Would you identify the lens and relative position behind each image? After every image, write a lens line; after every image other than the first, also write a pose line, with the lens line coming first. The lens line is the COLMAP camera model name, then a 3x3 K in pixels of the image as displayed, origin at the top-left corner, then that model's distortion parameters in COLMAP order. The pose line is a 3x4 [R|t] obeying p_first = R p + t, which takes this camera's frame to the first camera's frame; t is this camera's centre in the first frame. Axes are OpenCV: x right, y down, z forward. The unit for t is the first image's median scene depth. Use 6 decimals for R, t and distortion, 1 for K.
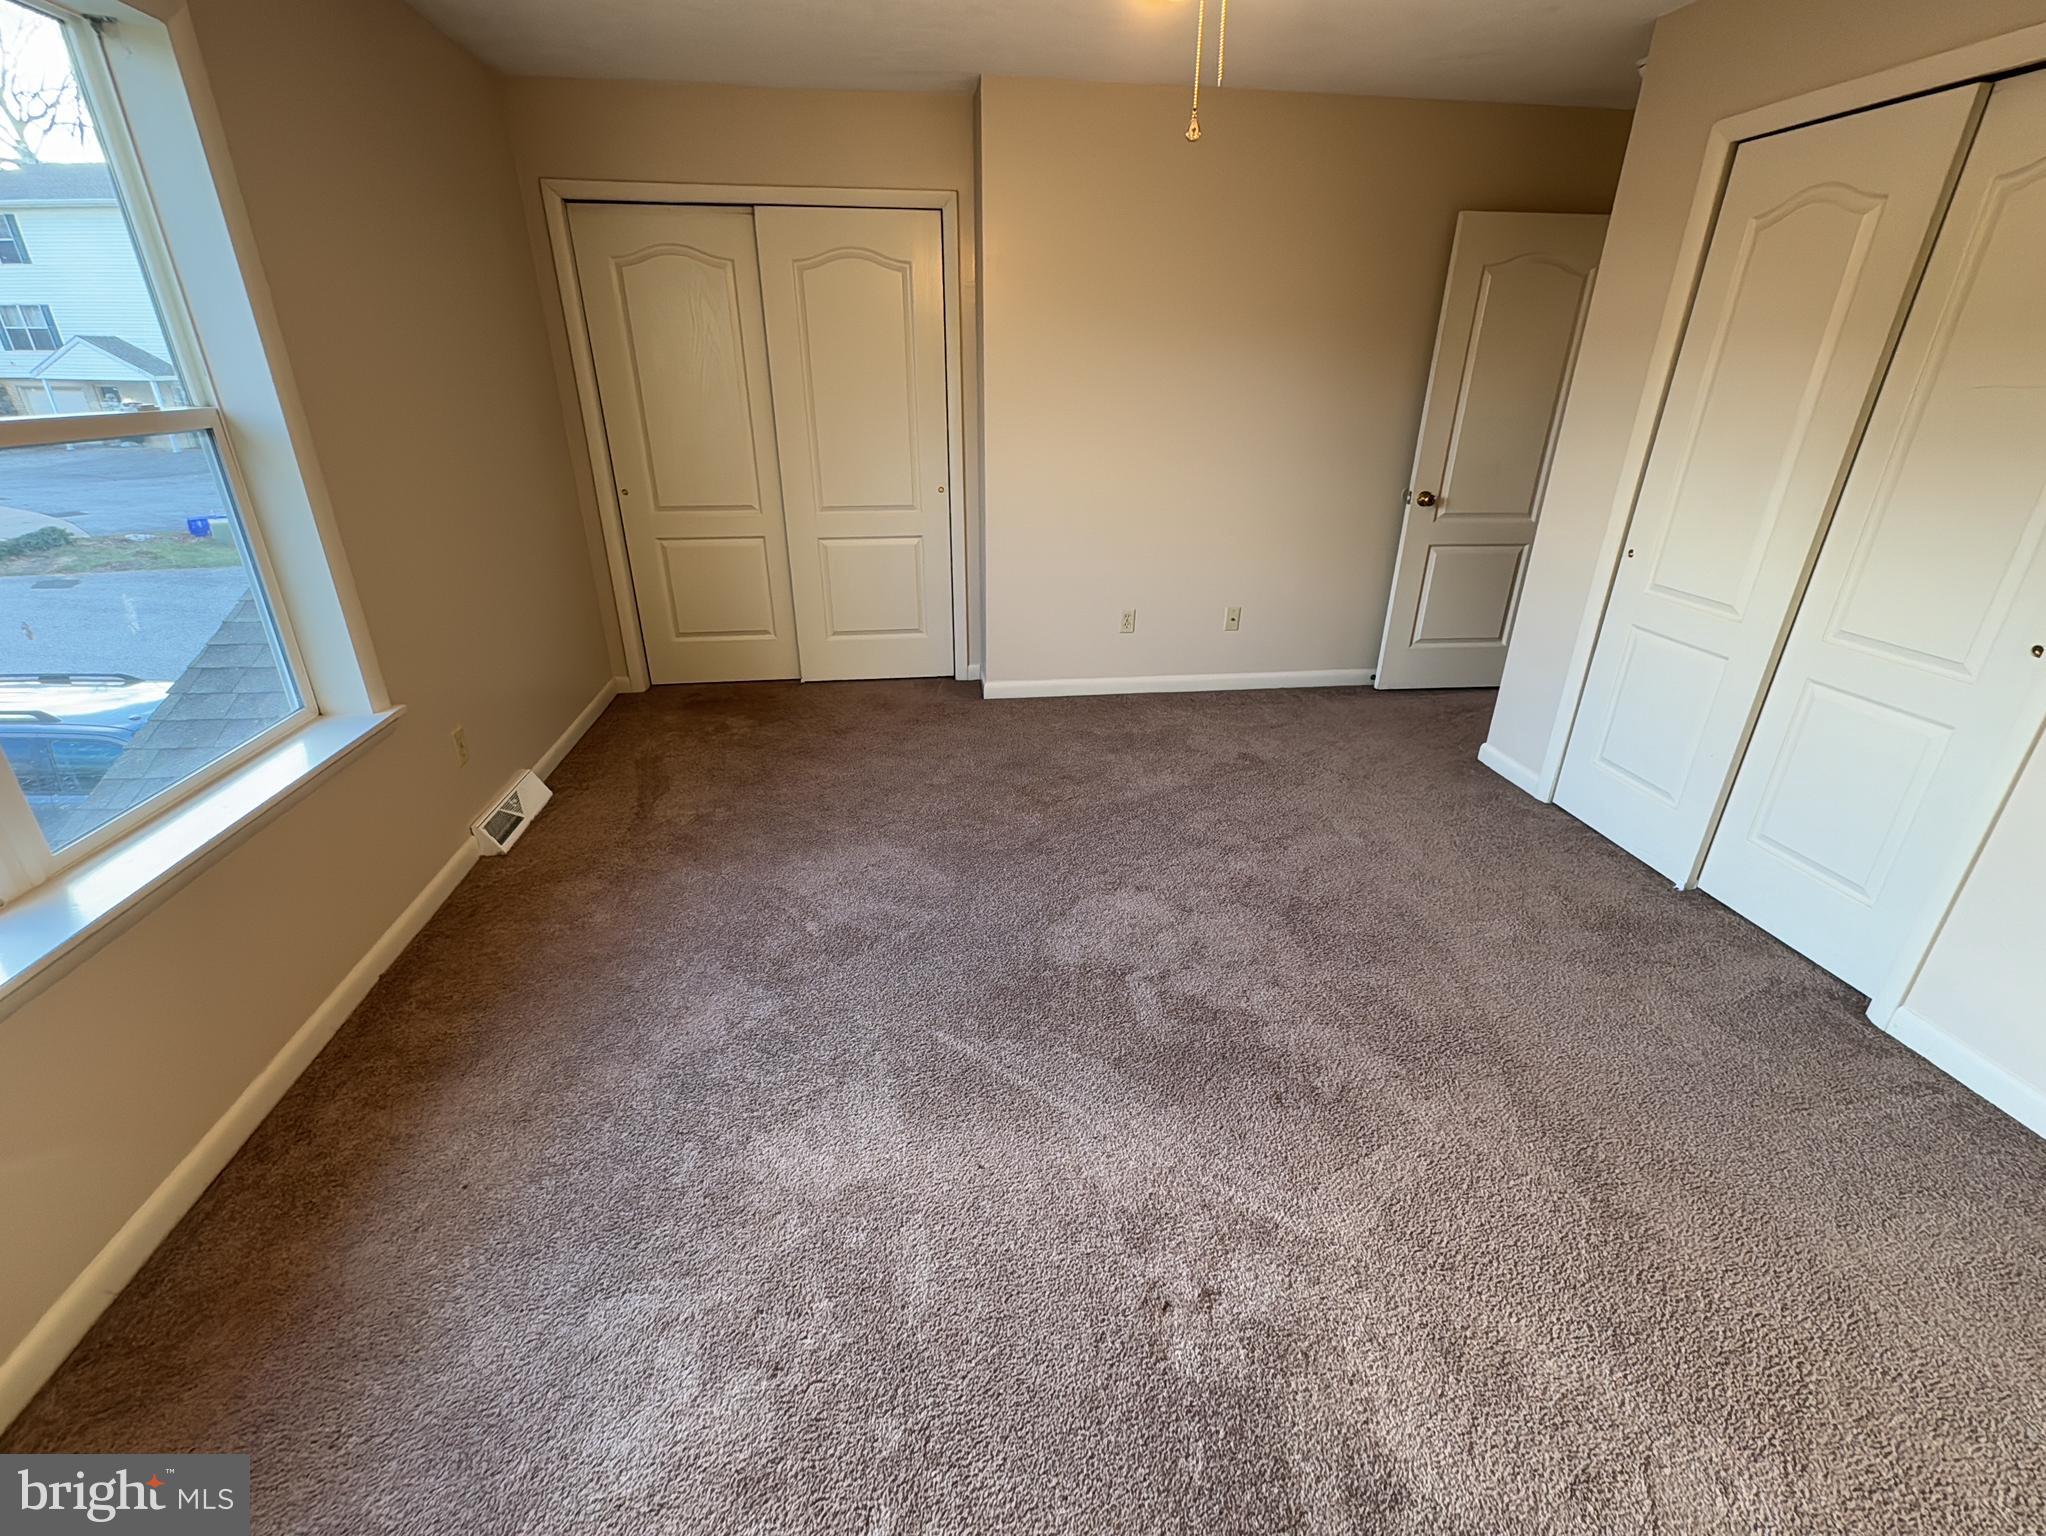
lens RADIAL K [[900.6, 0, 1026.0], [0, 900.6, 774.5], [0, 0, 1]] dist [-0.003685, -0.000297]
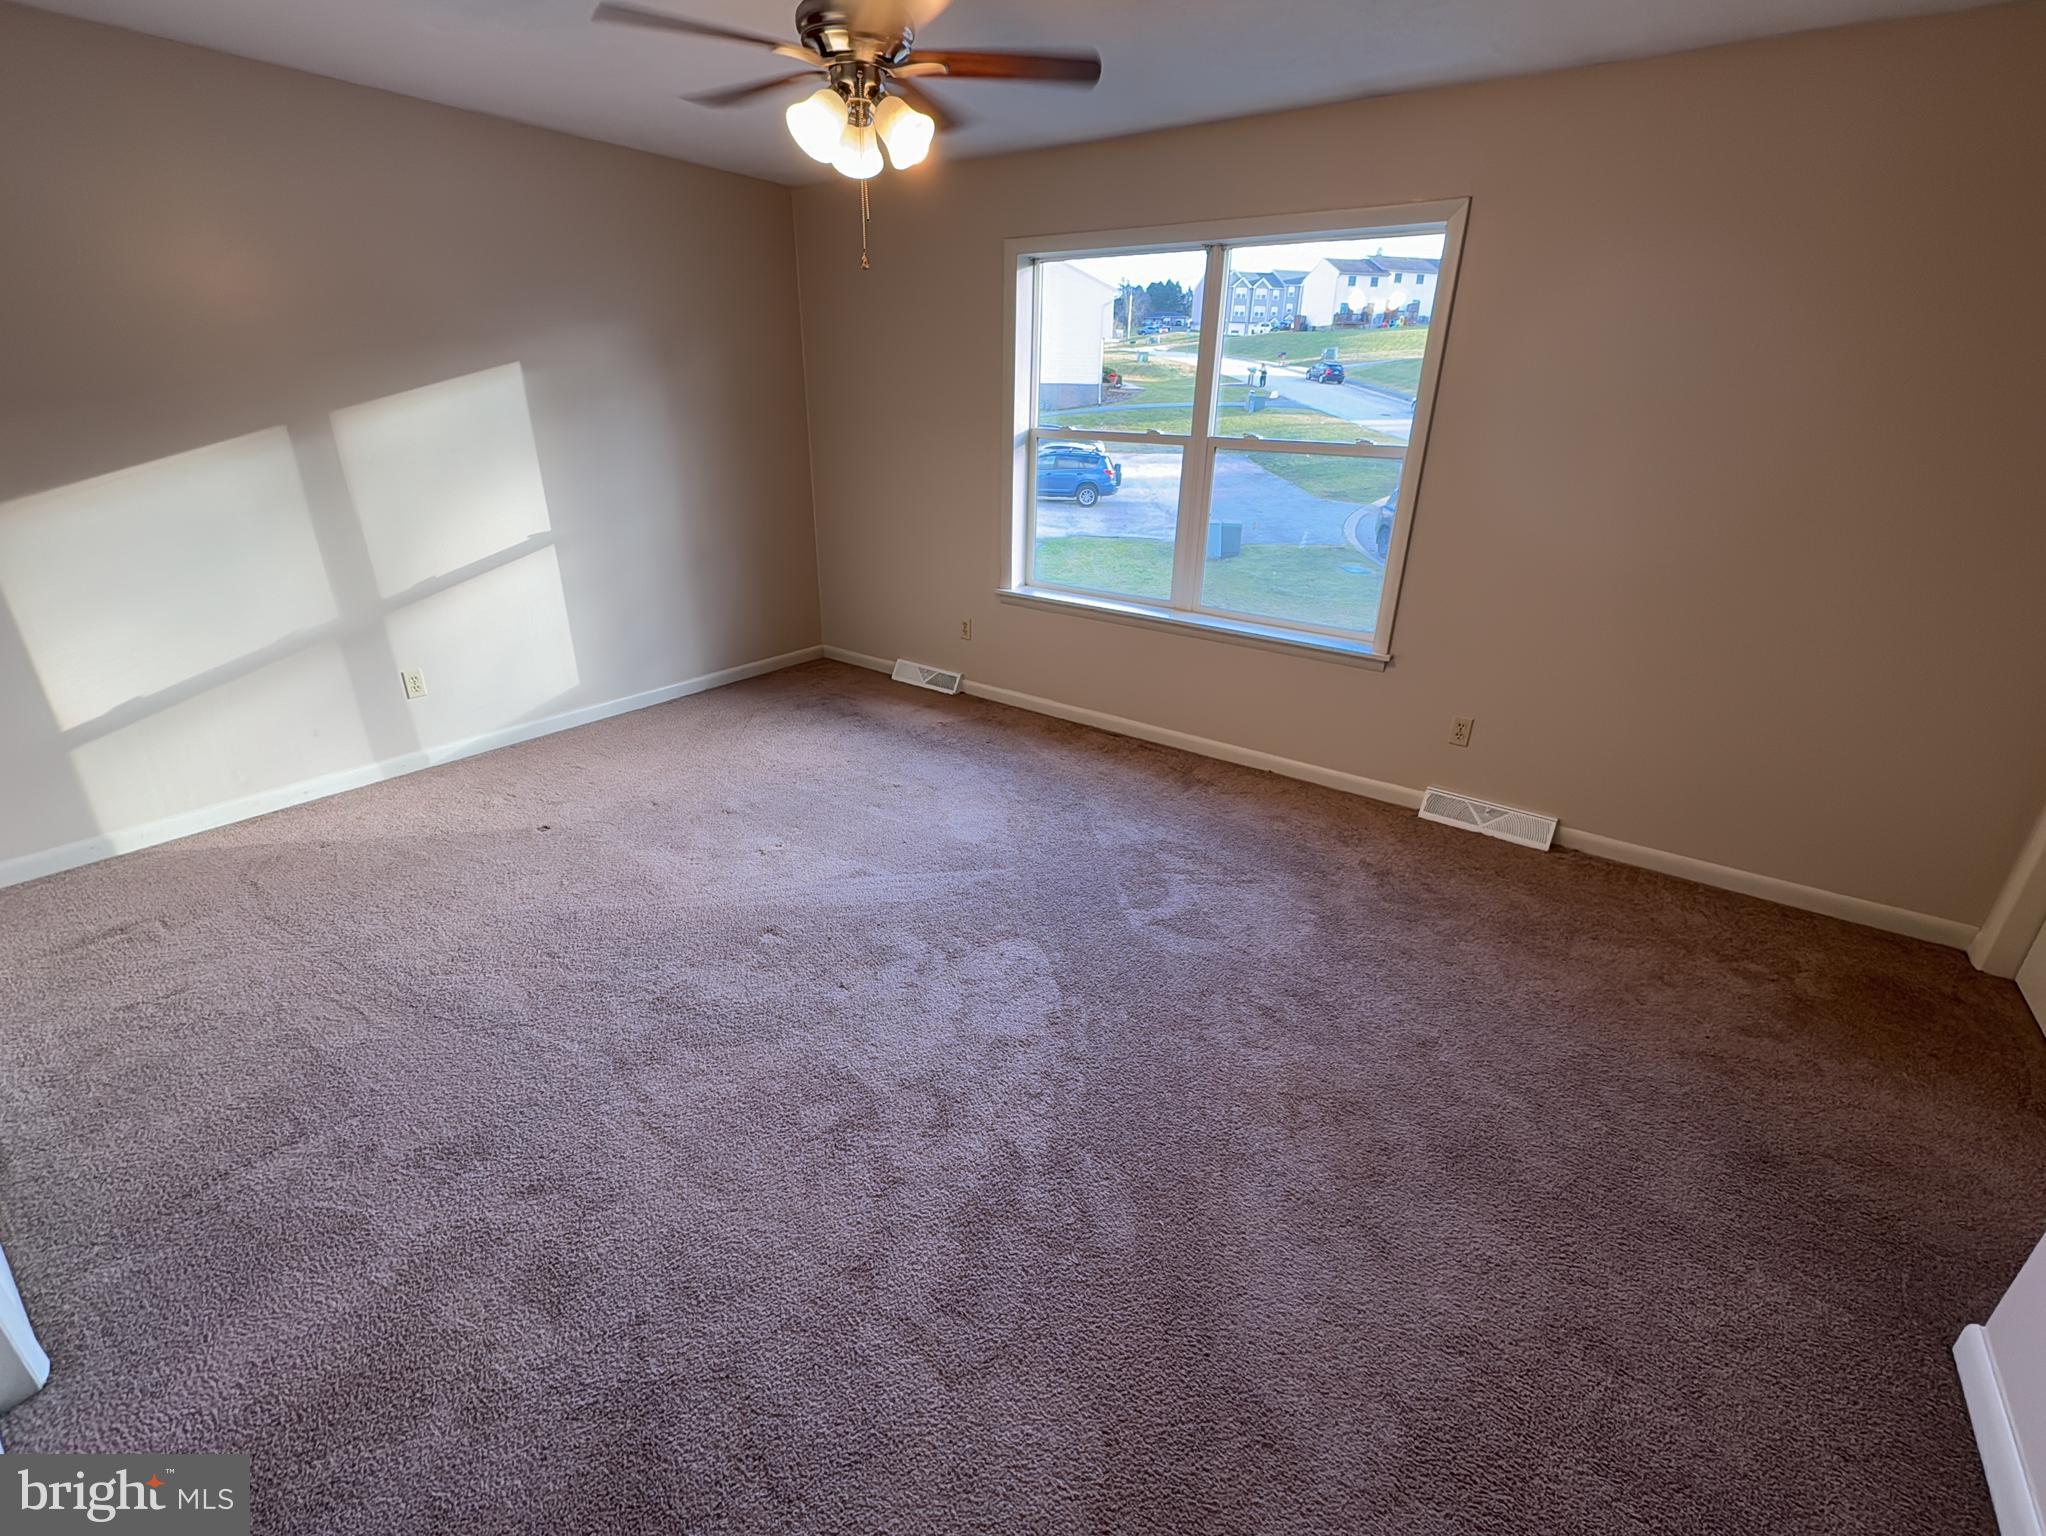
lens RADIAL K [[900.6, 0, 1028.6], [0, 900.6, 766.9], [0, 0, 1]] dist [-0.003685, -0.000297]
pose [[-0.690734, 0.249776, -0.678600, 0.661300], [-0.329240, 0.726896, 0.602680, -0.578763], [0.643807, 0.639714, -0.419856, 1.244411]]
